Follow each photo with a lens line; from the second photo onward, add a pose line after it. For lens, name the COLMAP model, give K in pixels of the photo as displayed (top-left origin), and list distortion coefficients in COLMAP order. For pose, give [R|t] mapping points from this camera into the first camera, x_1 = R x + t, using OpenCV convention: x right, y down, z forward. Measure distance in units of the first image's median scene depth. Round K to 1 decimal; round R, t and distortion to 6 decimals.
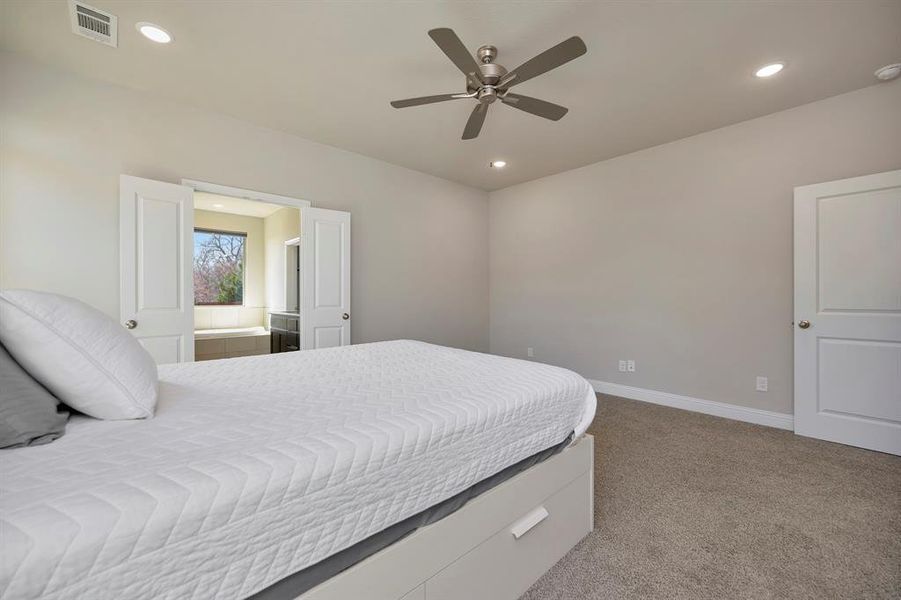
lens RADIAL K [[363.0, 0, 449.4], [0, 363.0, 295.8], [0, 0, 1]] dist [-0.002466, 0.000244]
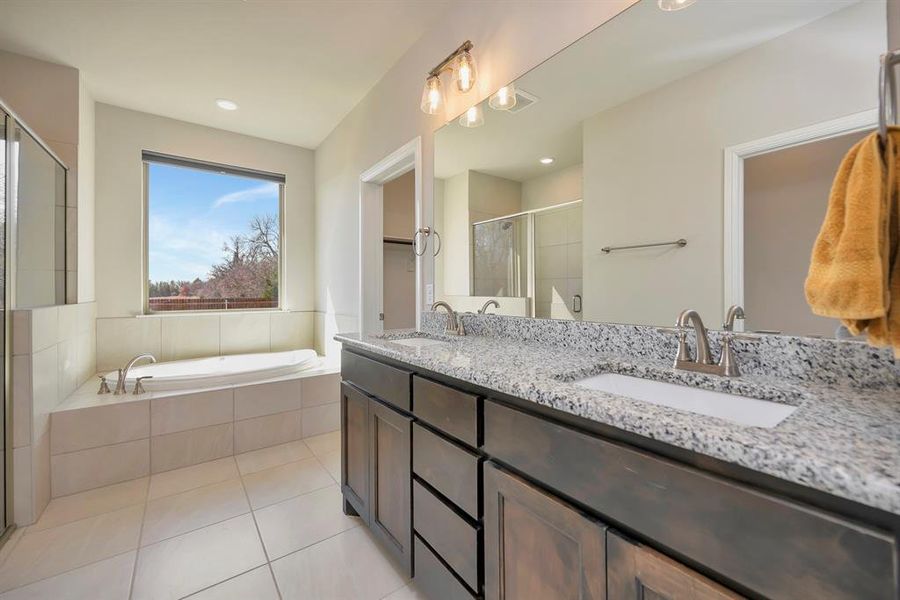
lens RADIAL K [[362.6, 0, 452.7], [0, 362.6, 288.4], [0, 0, 1]] dist [-0.002466, 0.000244]
pose [[0.995607, 0.001299, -0.093624, -0.256982], [-0.002029, 0.999968, -0.007702, -0.000208], [0.093611, 0.007859, 0.995578, 0.483024]]
